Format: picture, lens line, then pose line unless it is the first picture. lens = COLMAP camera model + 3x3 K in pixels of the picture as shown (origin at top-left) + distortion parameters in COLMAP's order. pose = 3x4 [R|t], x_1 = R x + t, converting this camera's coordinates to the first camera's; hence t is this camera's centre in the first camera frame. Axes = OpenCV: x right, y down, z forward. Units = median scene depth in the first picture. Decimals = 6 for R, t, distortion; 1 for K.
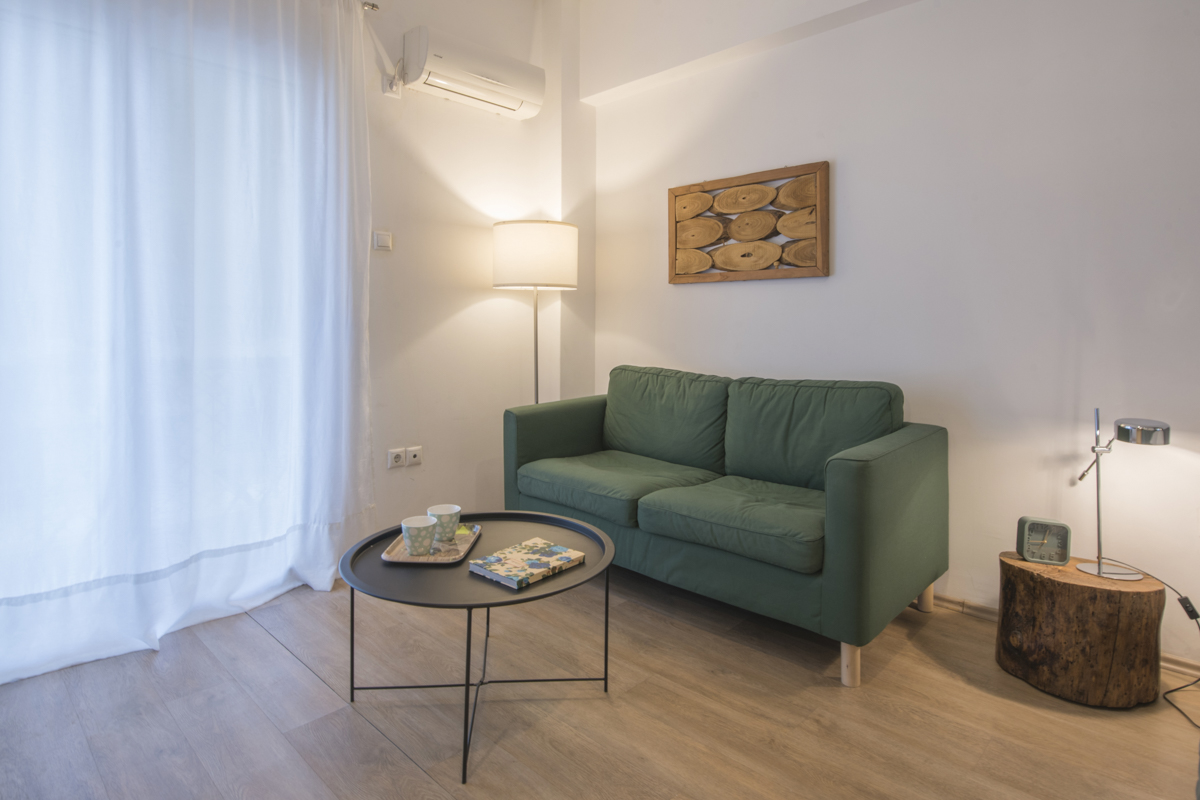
lens RADIAL K [[659.7, 0, 577.6], [0, 659.7, 316.4], [0, 0, 1]] dist [-0.012105, -0.002252]
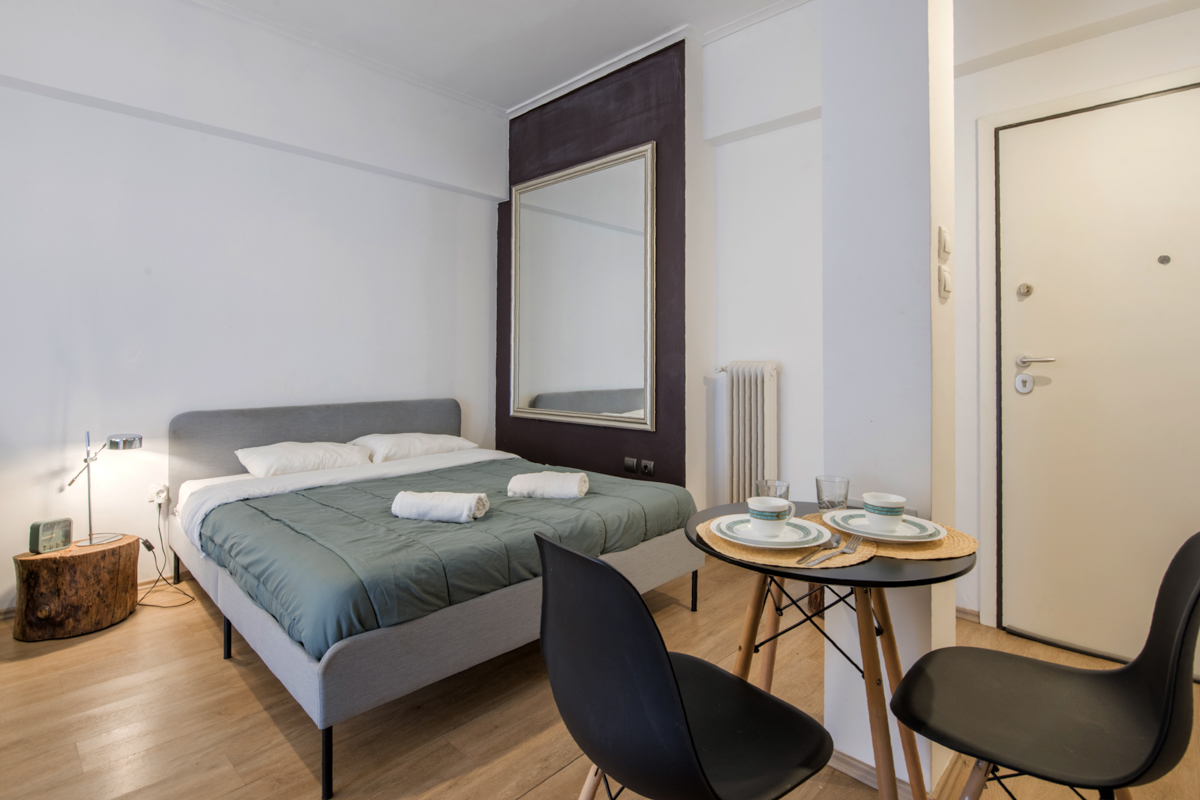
lens RADIAL K [[601.1, 0, 579.5], [0, 601.1, 357.0], [0, 0, 1]] dist [-0.003339, 0.000354]
pose [[0.000926, 0.009134, 0.999958, -0.369454], [-0.013558, 0.999866, -0.009121, -0.017993], [-0.999908, -0.013549, 0.001049, -0.054895]]
